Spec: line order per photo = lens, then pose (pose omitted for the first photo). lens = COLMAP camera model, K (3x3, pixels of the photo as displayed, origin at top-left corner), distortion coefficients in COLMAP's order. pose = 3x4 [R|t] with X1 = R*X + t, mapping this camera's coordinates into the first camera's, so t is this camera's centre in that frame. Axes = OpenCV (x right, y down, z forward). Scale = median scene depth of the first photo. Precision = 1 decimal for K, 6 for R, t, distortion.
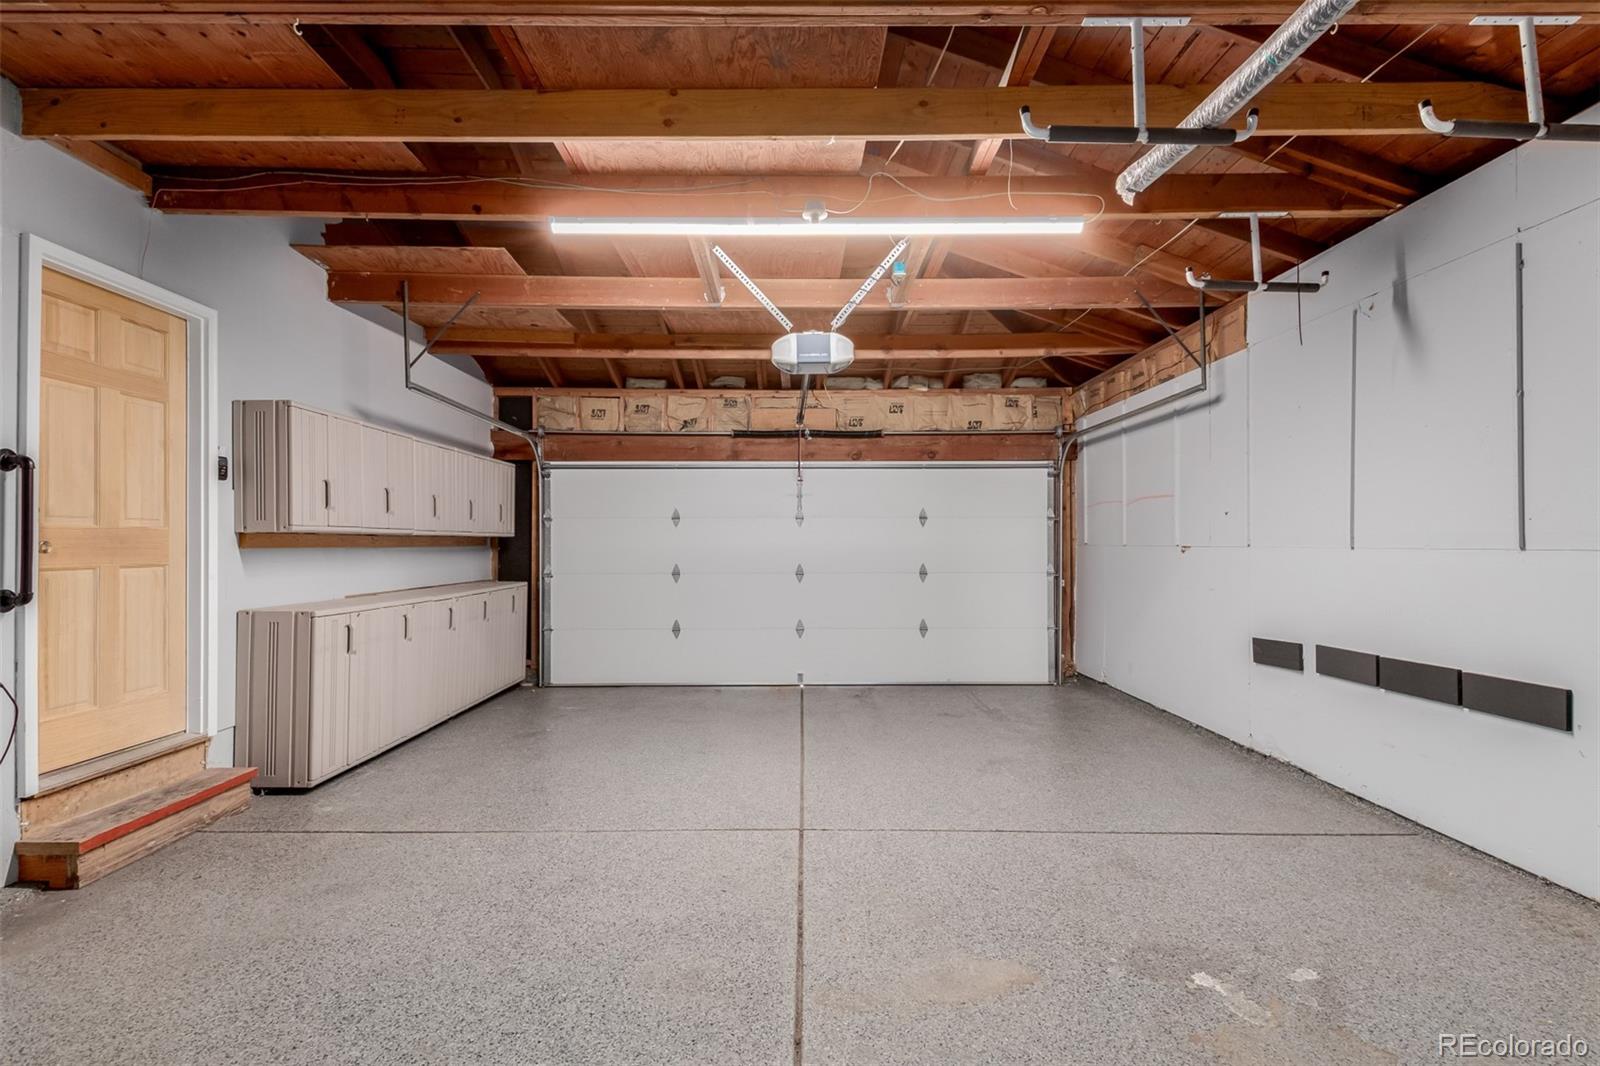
lens RADIAL K [[737.9, 0, 797.7], [0, 737.9, 537.6], [0, 0, 1]] dist [0.001268, 0.000027]
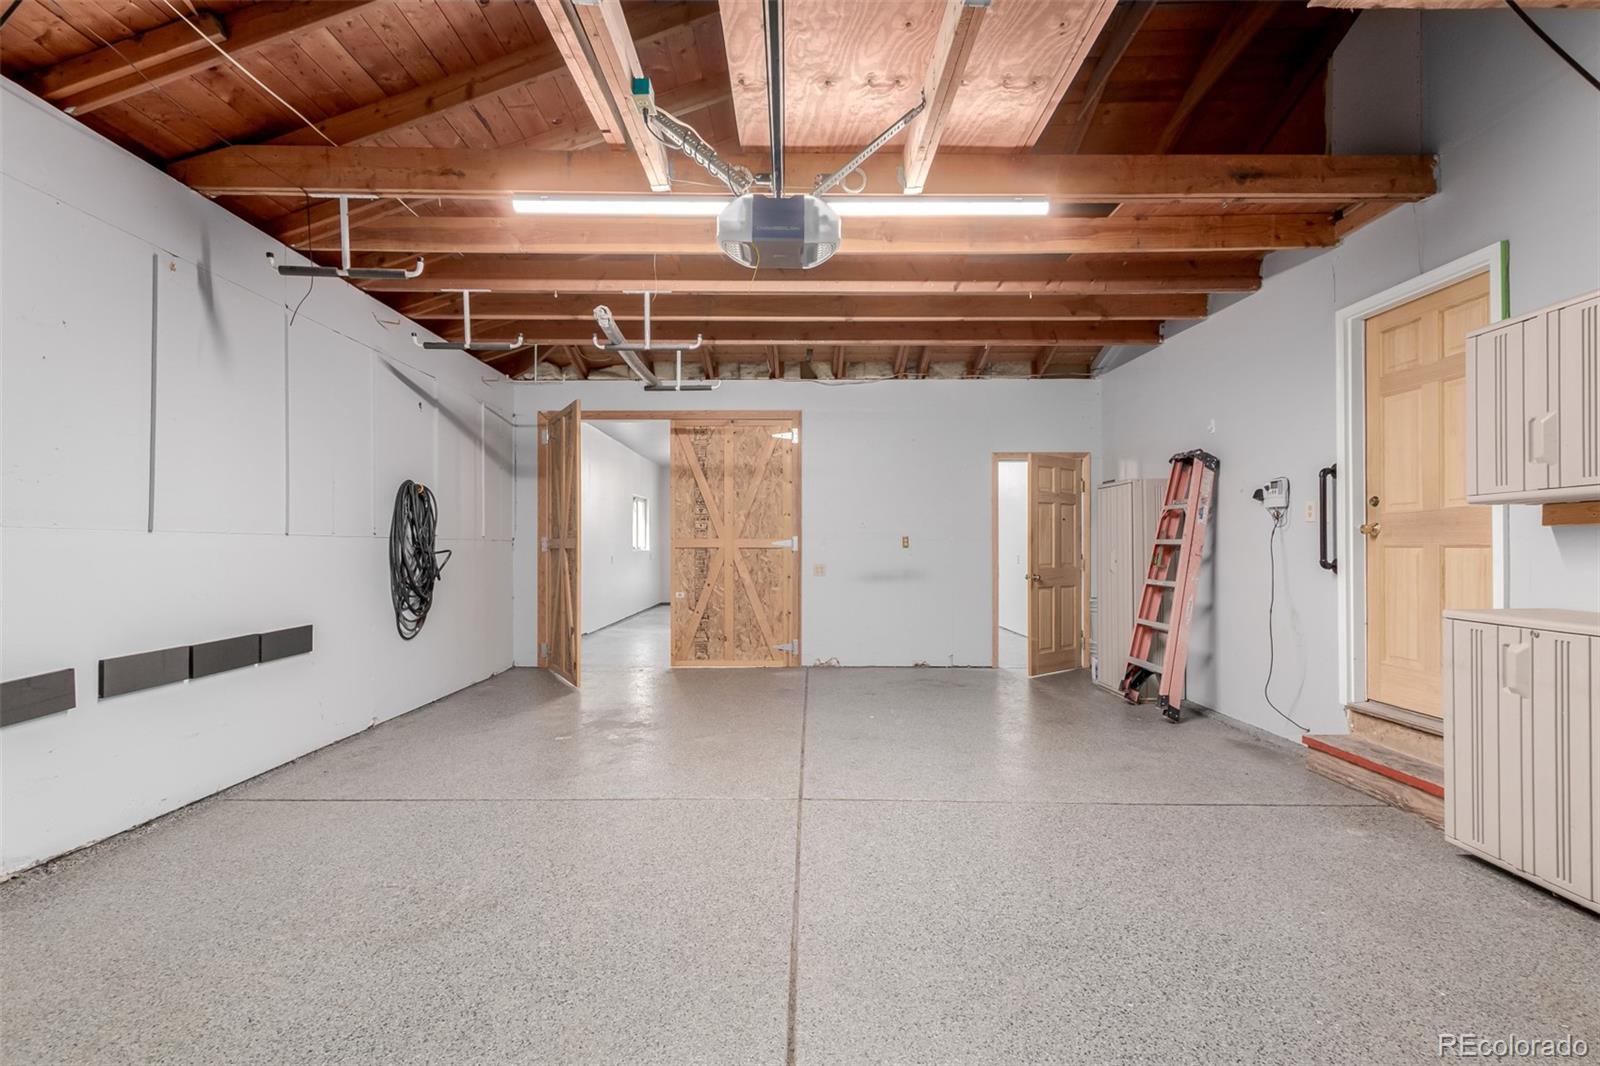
lens RADIAL K [[737.9, 0, 800.6], [0, 737.9, 539.5], [0, 0, 1]] dist [0.001268, 0.000027]
pose [[-0.999960, 0.003142, 0.008396, -0.004836], [0.002989, 0.999831, -0.018141, 0.044989], [-0.008452, -0.018115, -0.999800, 1.994829]]
